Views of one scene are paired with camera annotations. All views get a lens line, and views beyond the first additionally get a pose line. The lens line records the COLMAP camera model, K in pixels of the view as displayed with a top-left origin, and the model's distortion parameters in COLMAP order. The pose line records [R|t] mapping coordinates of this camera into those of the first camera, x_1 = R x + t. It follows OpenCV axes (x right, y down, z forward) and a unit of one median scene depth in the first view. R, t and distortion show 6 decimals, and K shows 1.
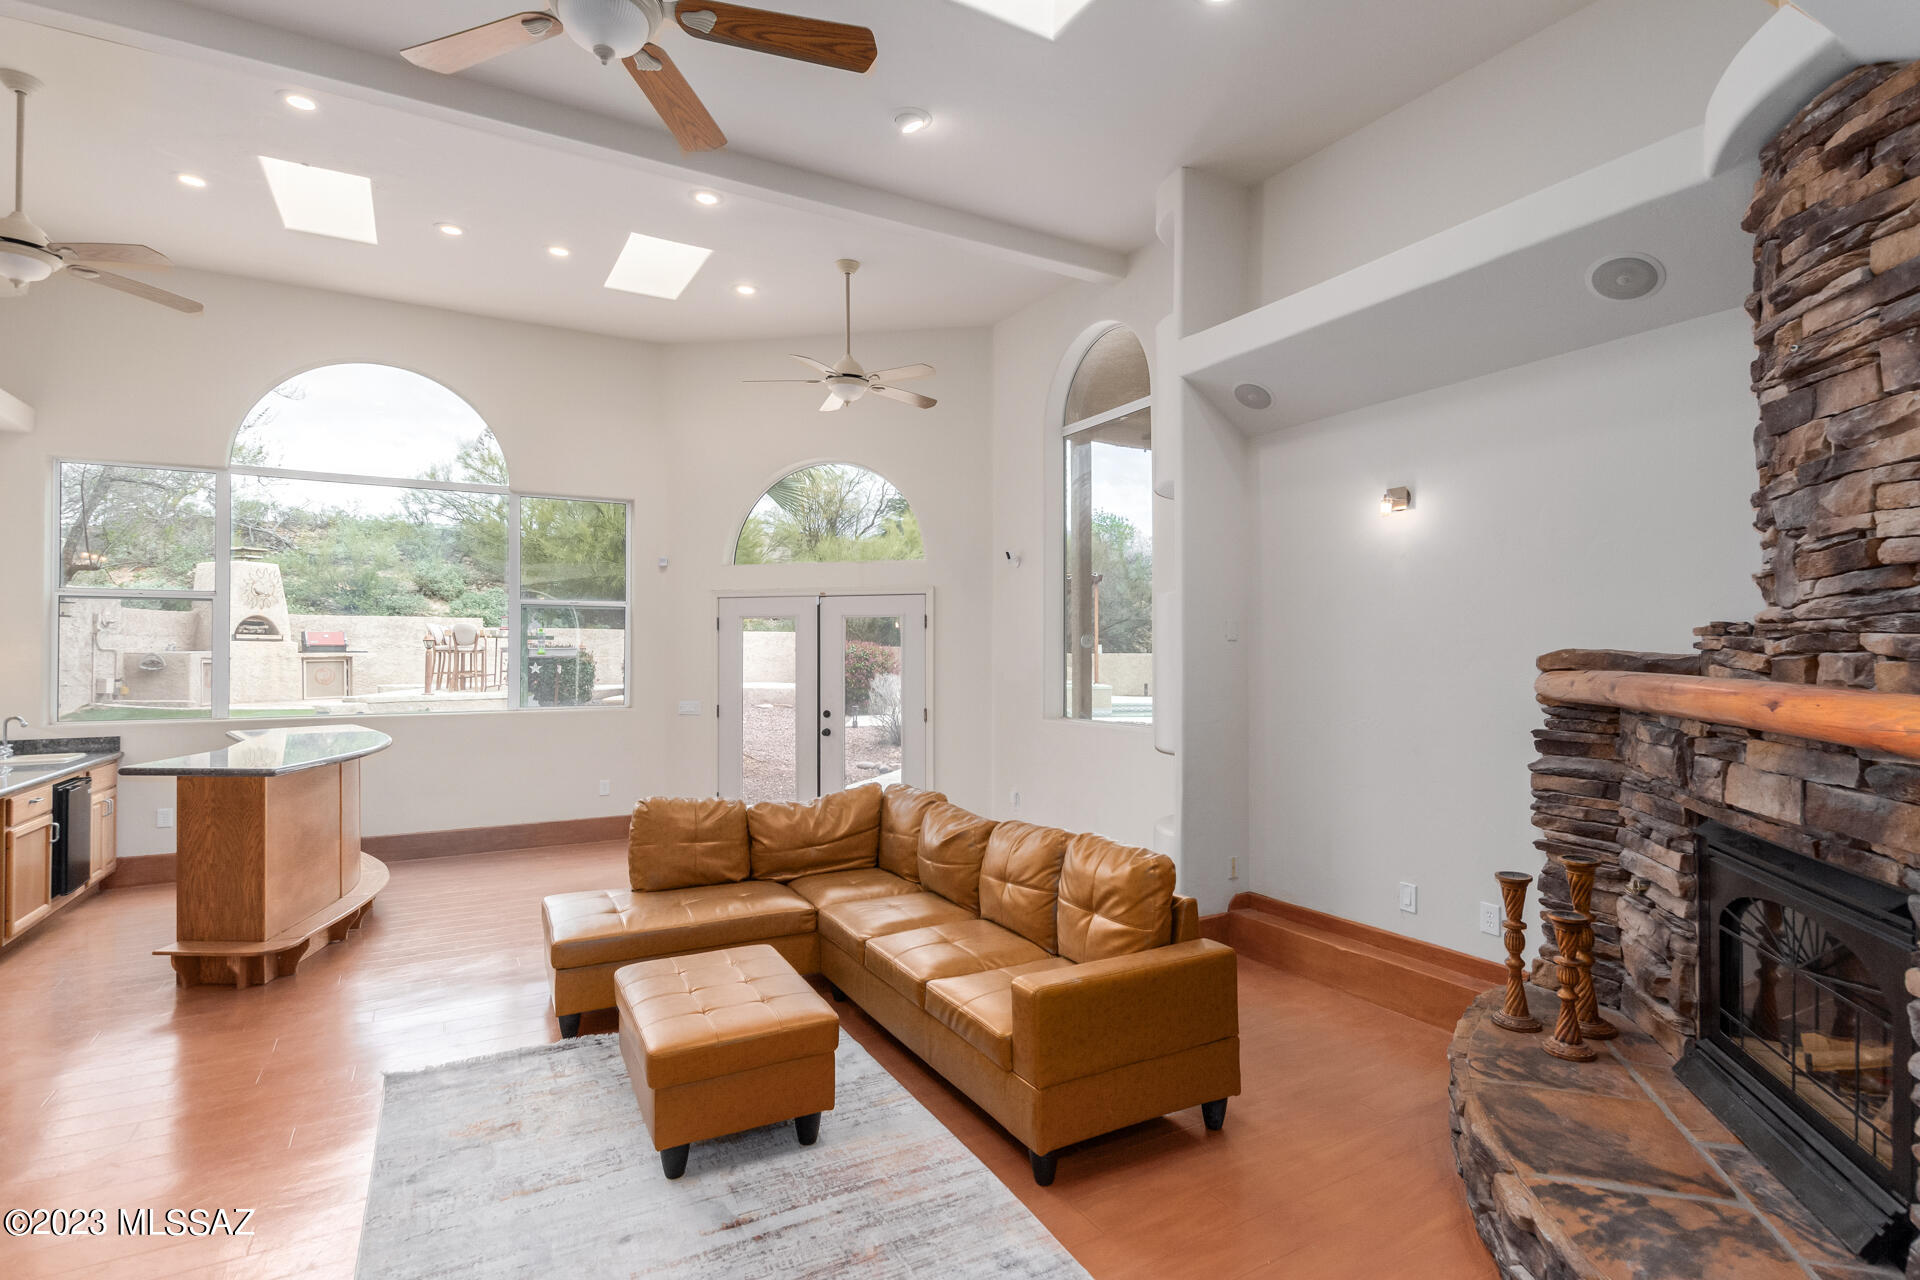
lens RADIAL K [[933.6, 0, 972.8], [0, 933.6, 636.2], [0, 0, 1]] dist [0.012651, -0.005379]
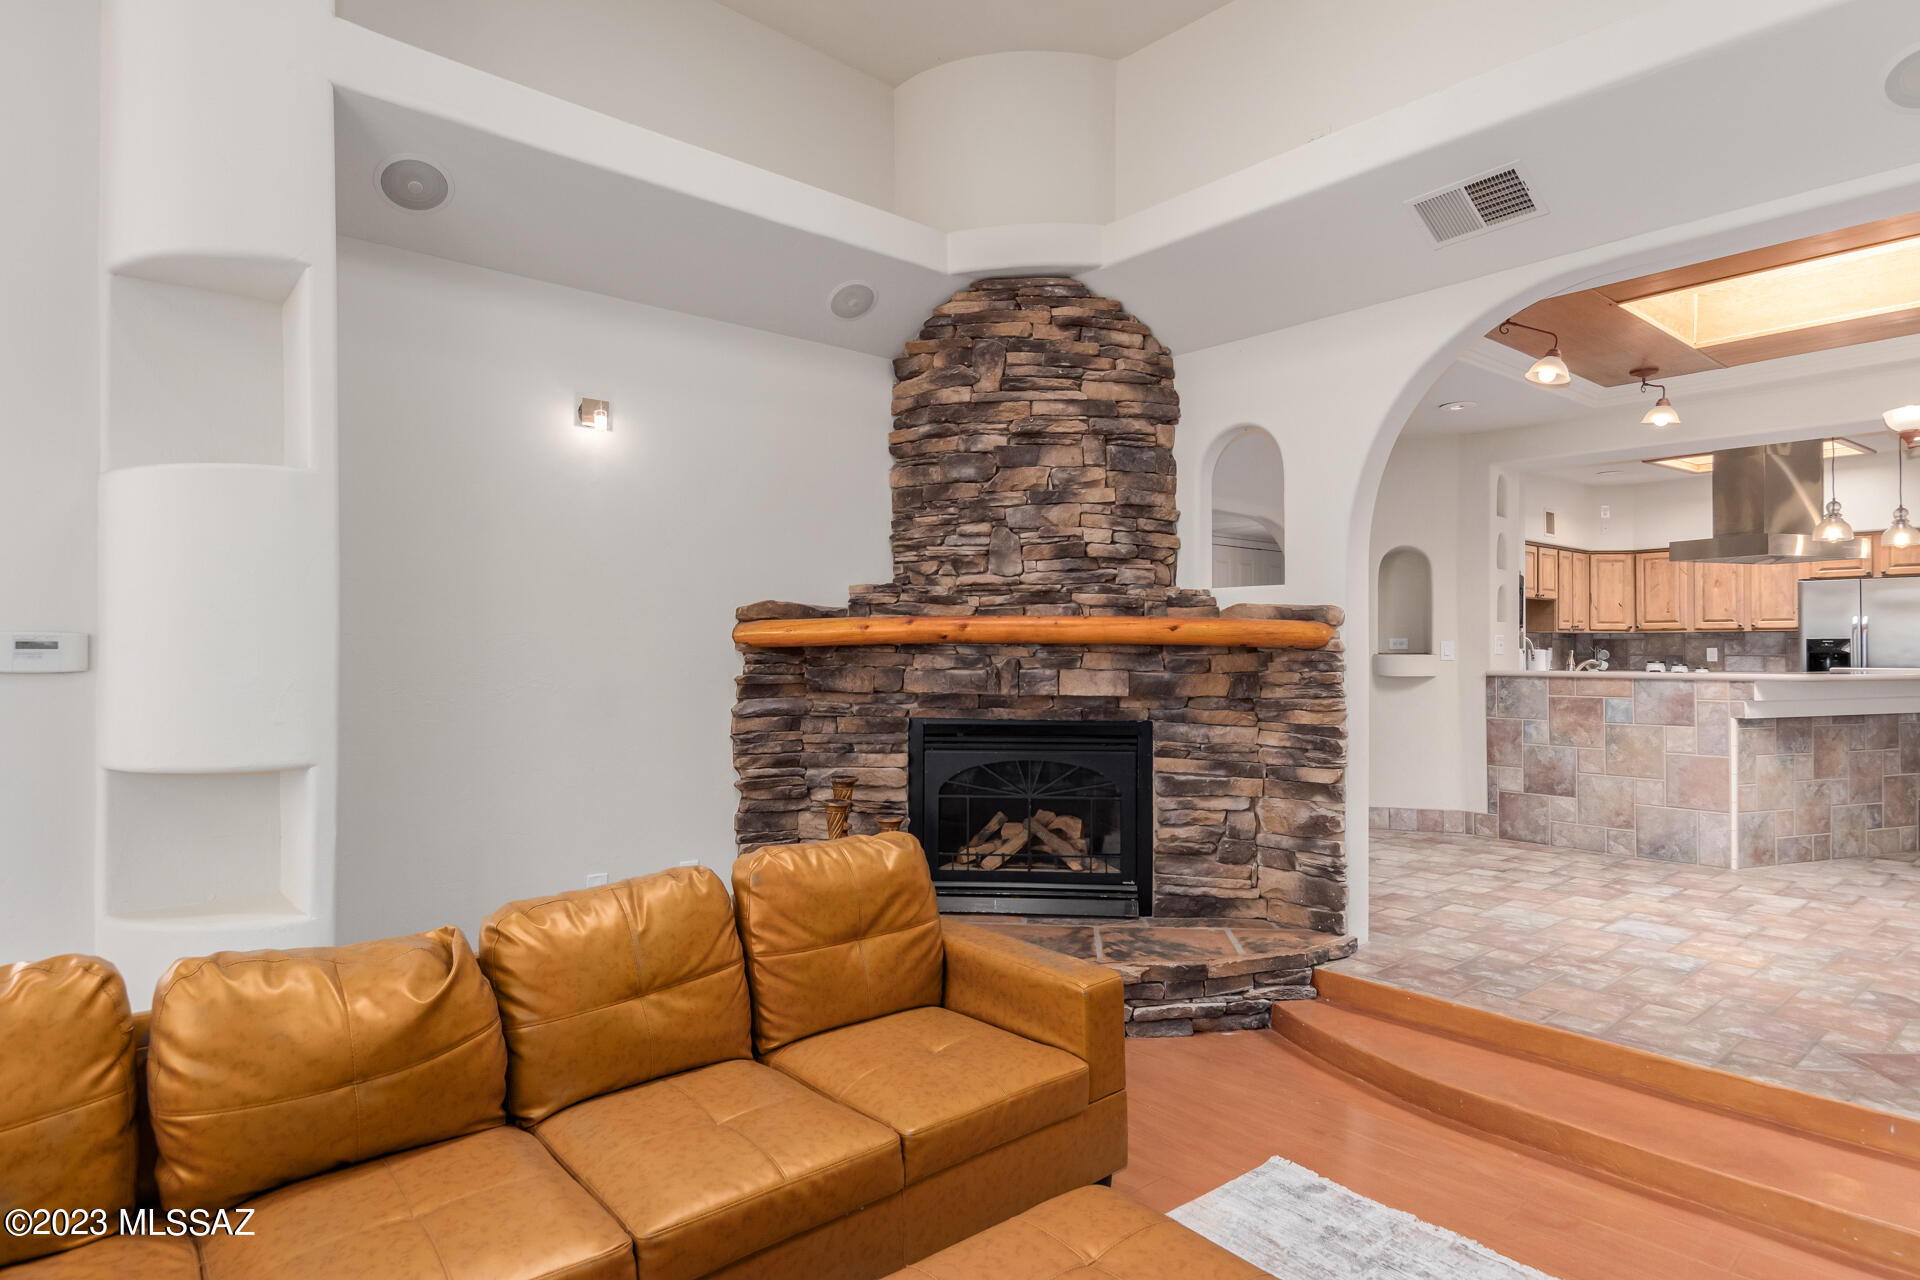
lens RADIAL K [[1054.4, 0, 989.6], [0, 1054.4, 640.1], [0, 0, 1]] dist [0.016016, 0.000170]
pose [[-0.213267, 0.011323, 0.976928, -0.507190], [-0.013788, 0.999798, -0.014598, 0.060064], [-0.976897, -0.016583, -0.213068, 0.810048]]
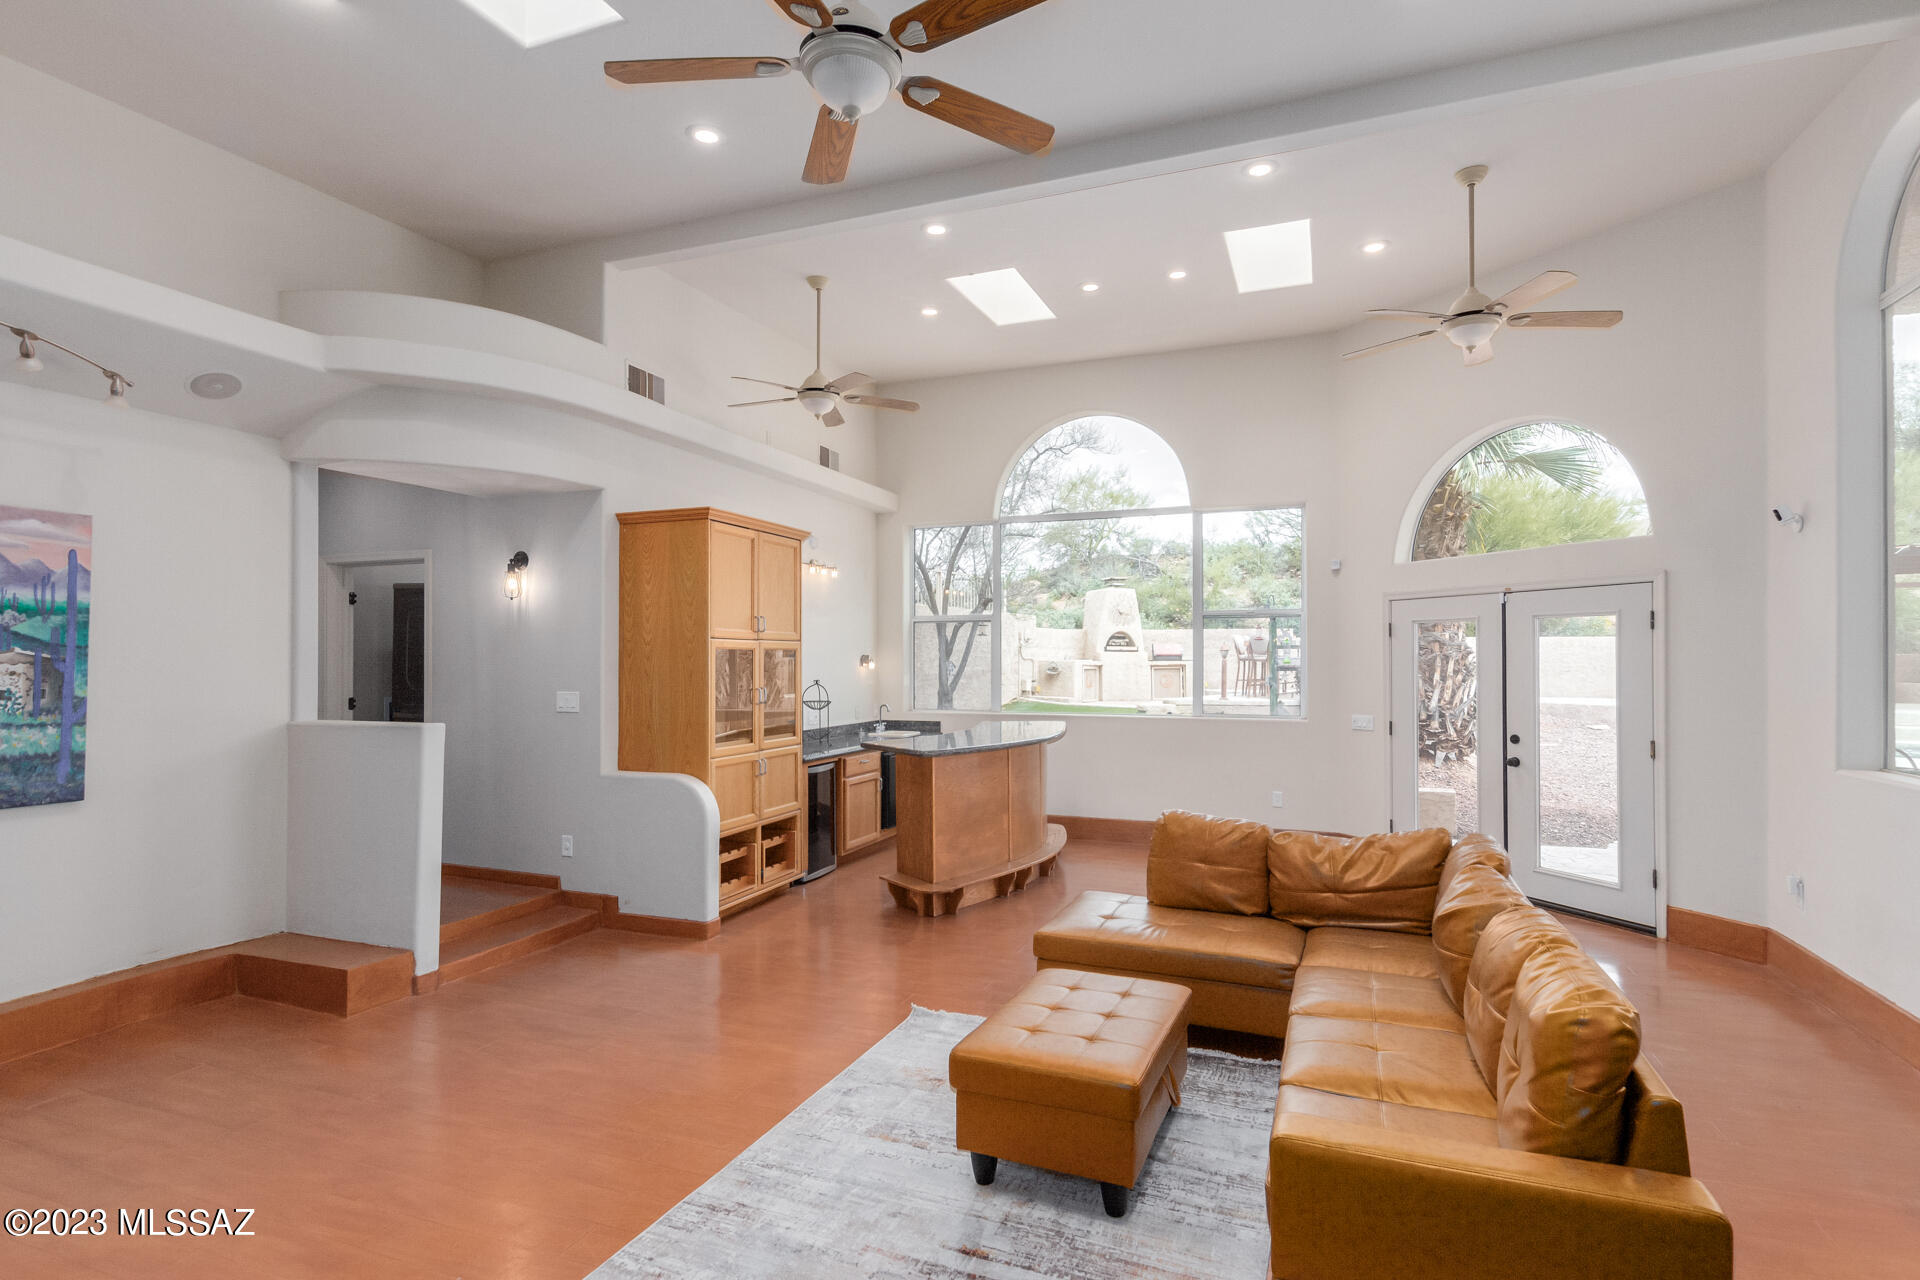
lens RADIAL K [[933.6, 0, 979.4], [0, 933.6, 653.9], [0, 0, 1]] dist [0.012651, -0.005379]
pose [[0.636982, -0.005553, -0.770859, 0.290838], [0.013805, 0.999896, 0.004205, 0.001427], [0.770755, -0.013321, 0.636992, 0.228251]]
